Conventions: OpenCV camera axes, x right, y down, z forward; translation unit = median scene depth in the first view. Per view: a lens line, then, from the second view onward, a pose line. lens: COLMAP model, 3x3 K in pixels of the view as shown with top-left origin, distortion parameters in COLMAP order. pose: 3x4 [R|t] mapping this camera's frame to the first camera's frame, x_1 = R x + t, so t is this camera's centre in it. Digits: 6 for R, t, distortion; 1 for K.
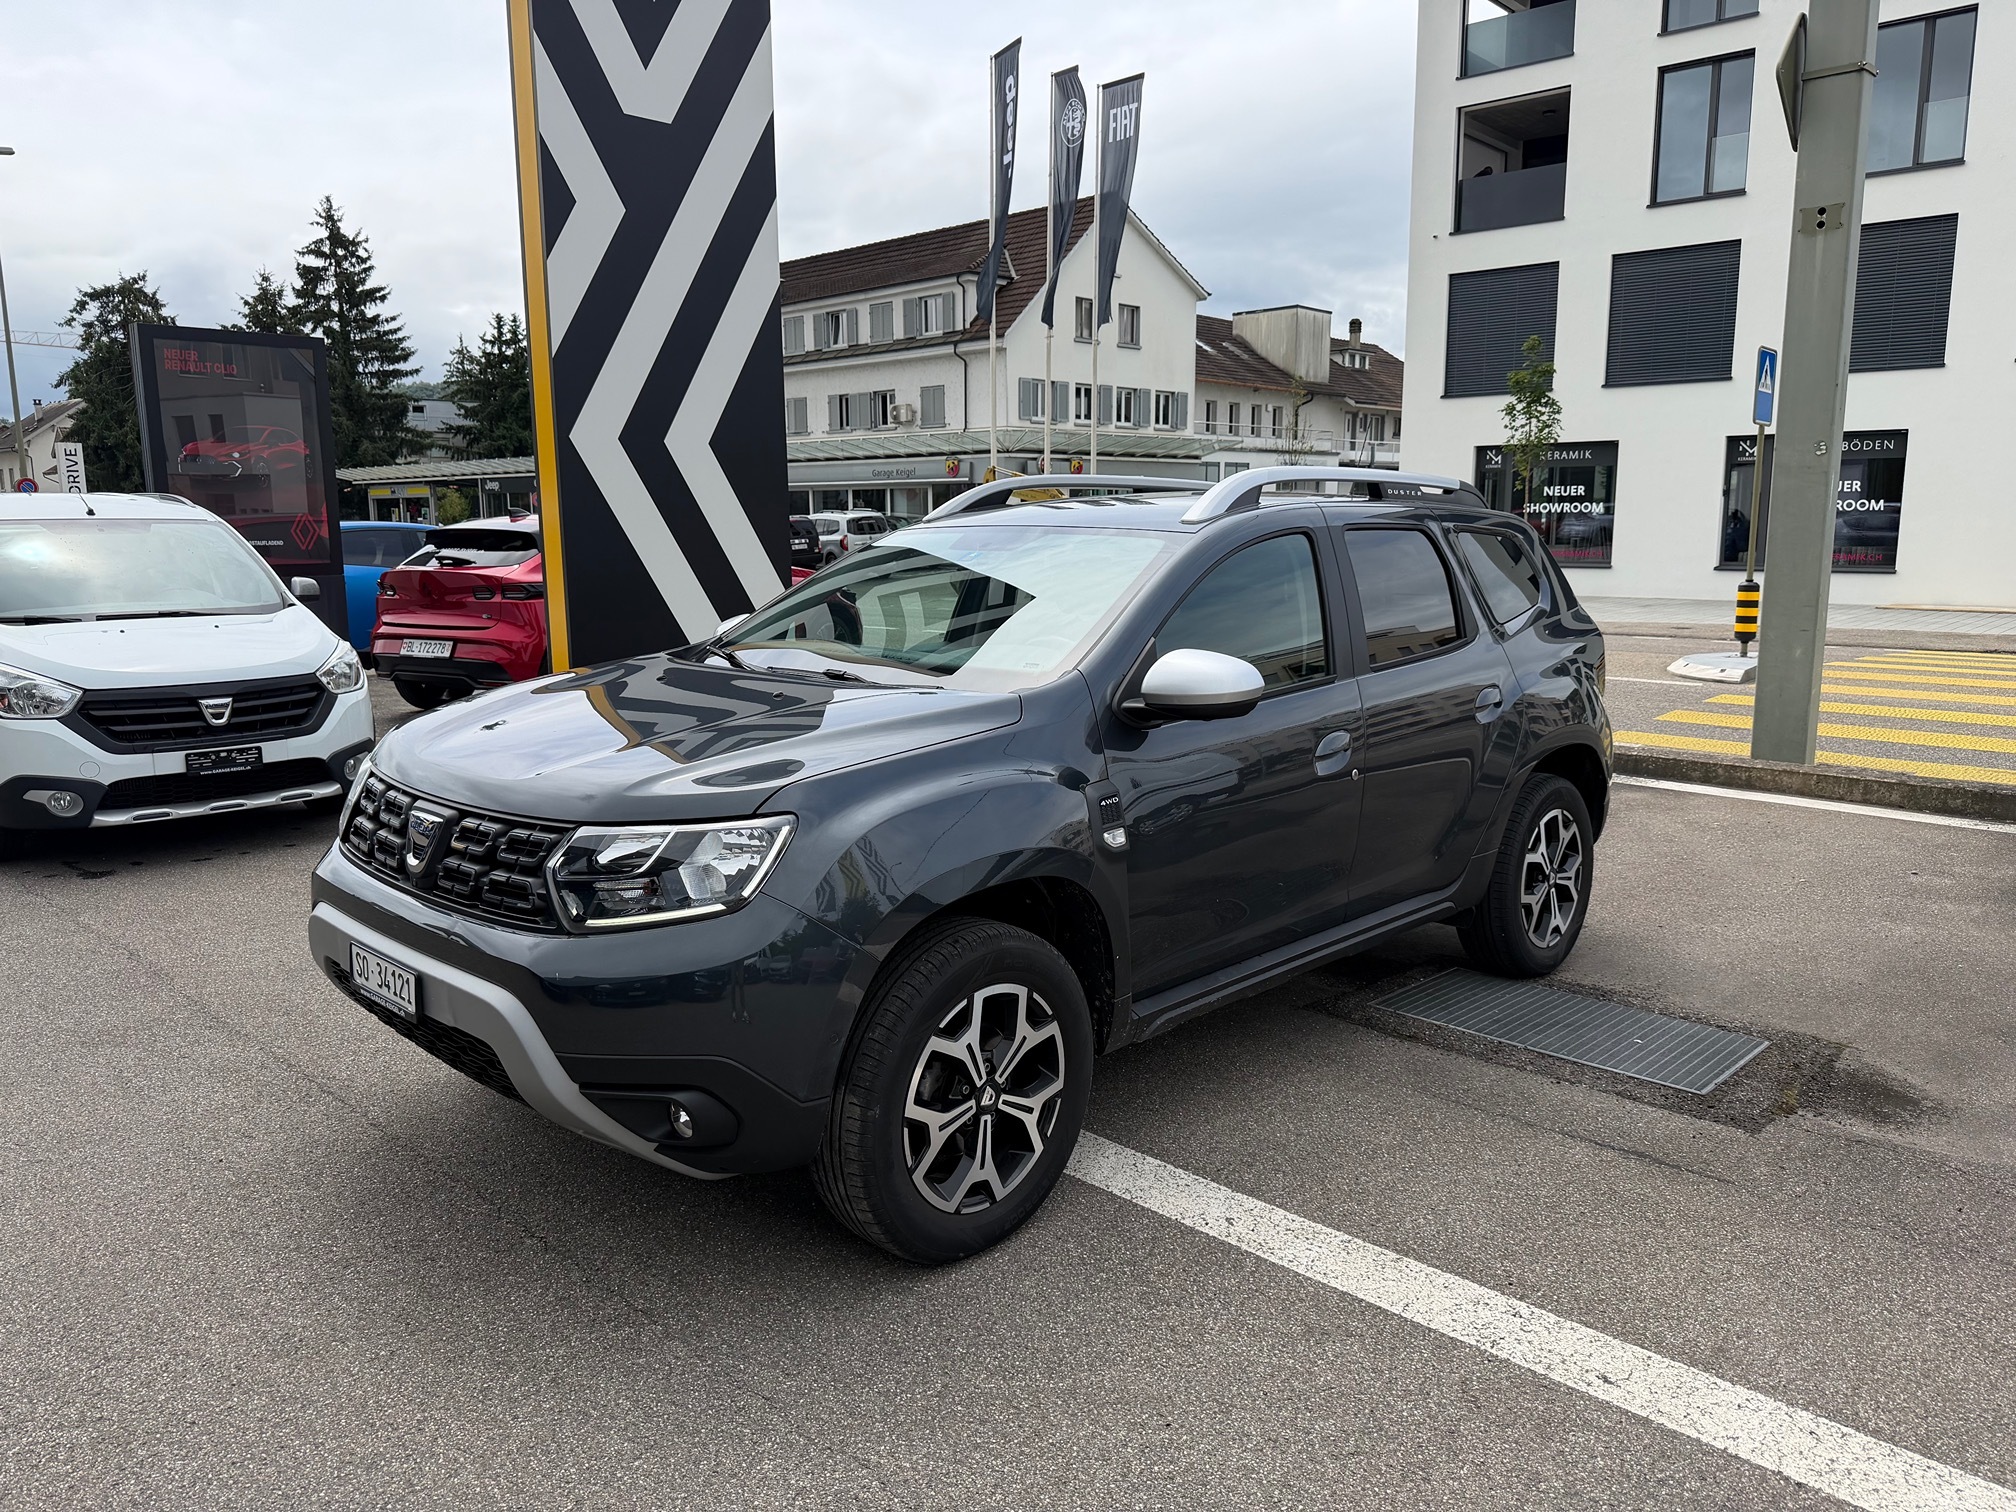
lens RADIAL K [[1414.0, 0, 1017.8], [0, 1414.0, 774.1], [0, 0, 1]] dist [0.042618, -0.057991]
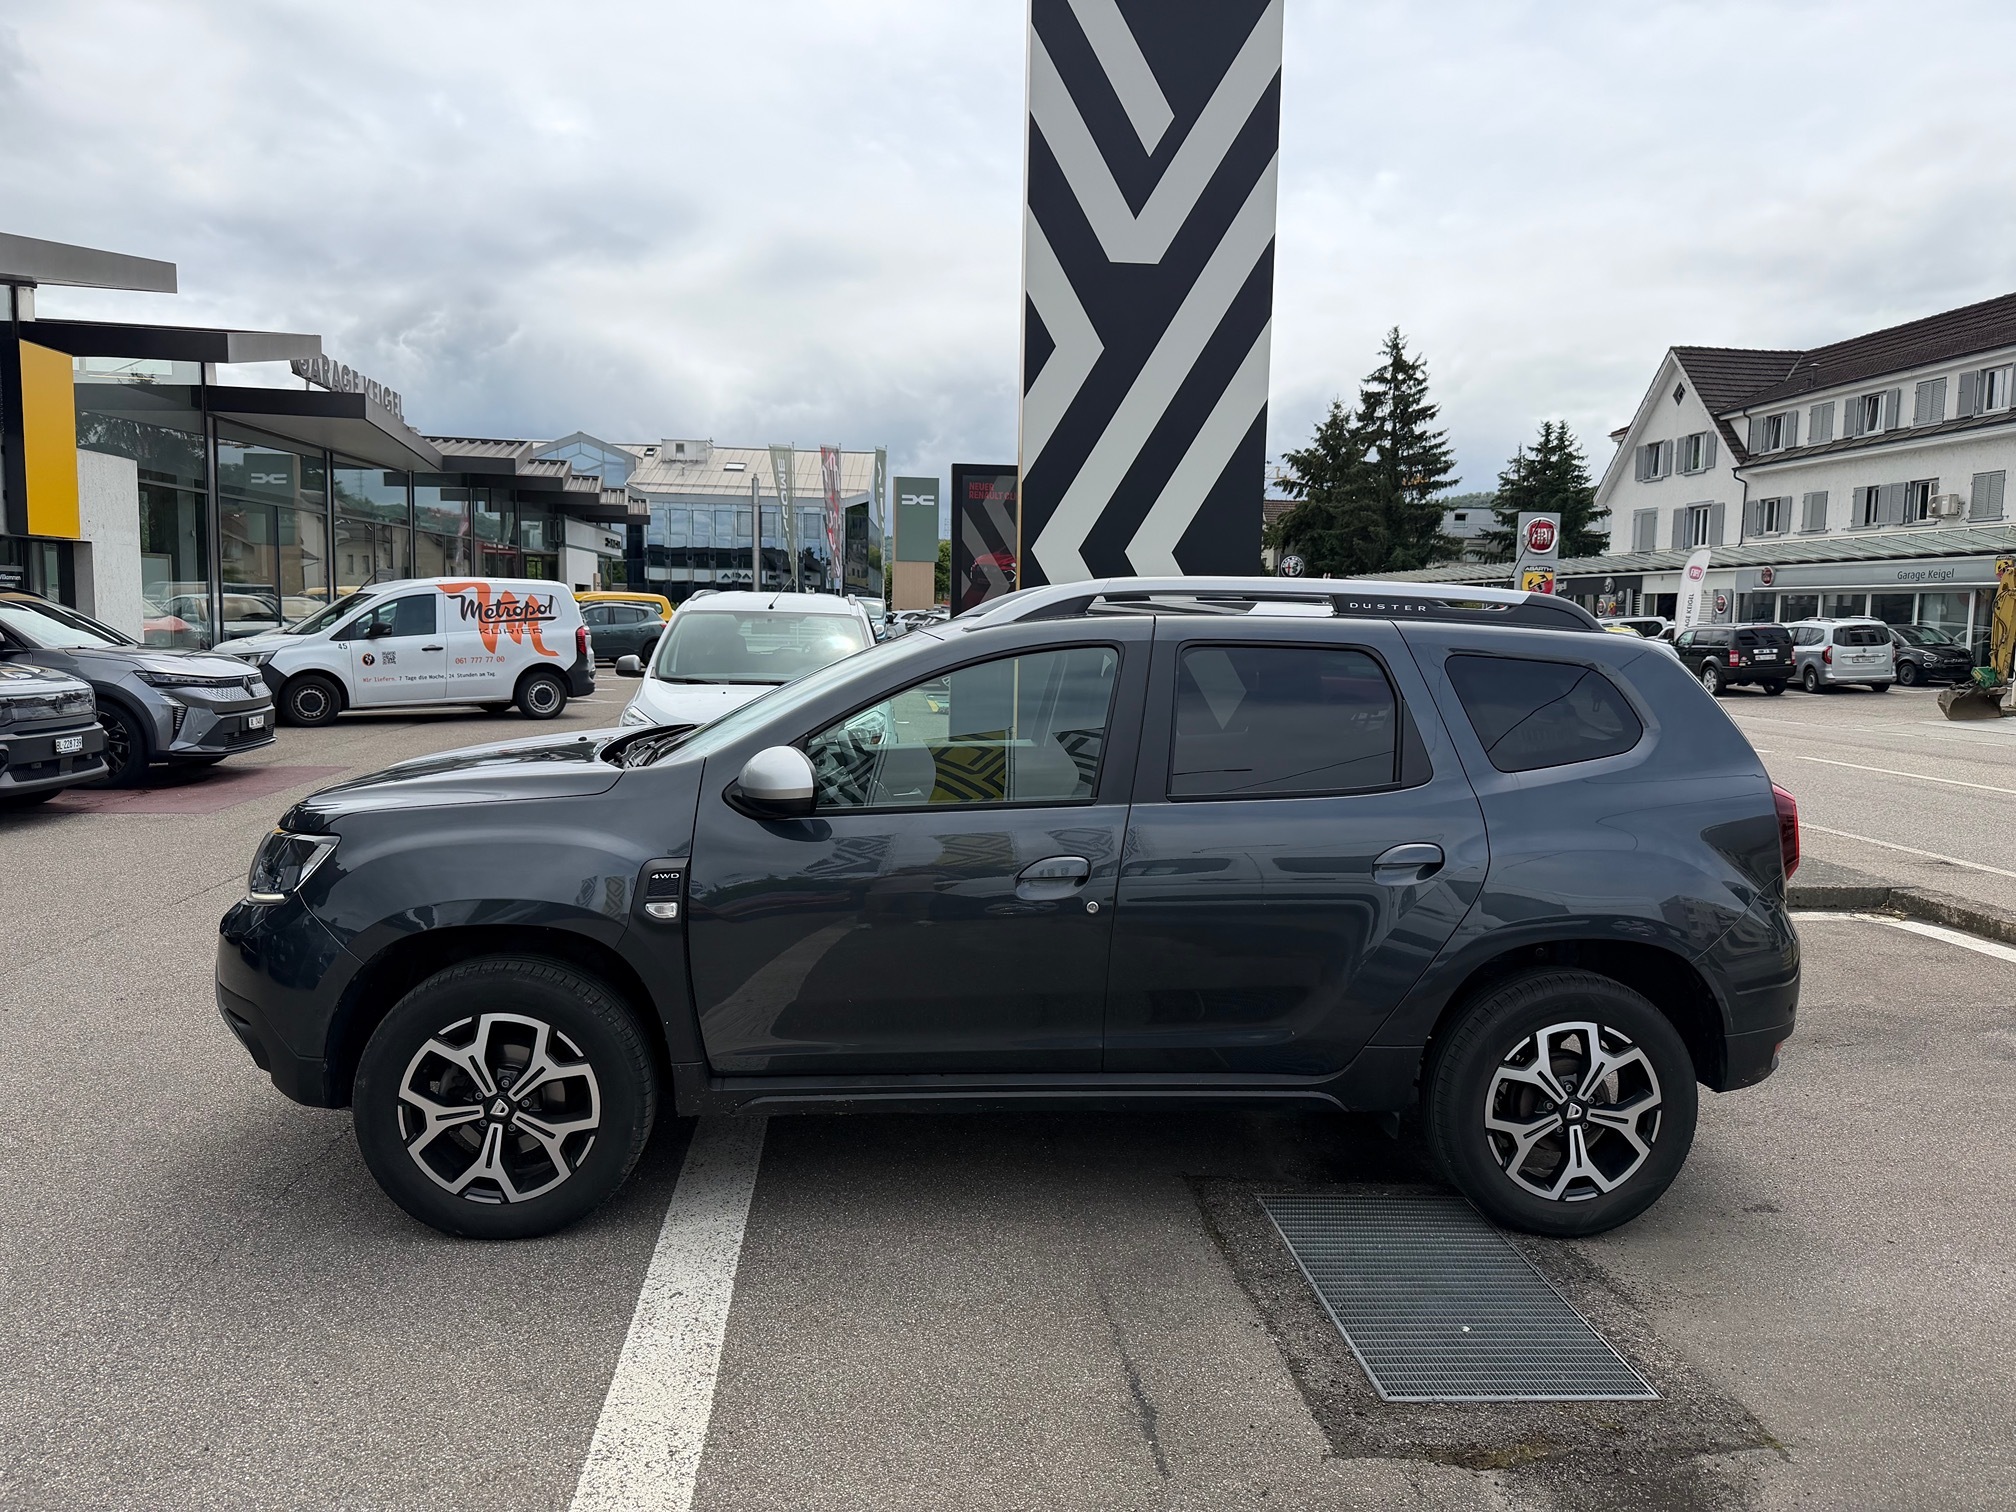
lens RADIAL K [[1414.0, 0, 1012.0], [0, 1414.0, 786.1], [0, 0, 1]] dist [0.042618, -0.057991]
pose [[0.754560, 0.097404, -0.648961, 0.415349], [-0.137599, 0.990423, -0.011335, -0.032839], [0.641642, 0.097849, 0.760737, 0.139329]]
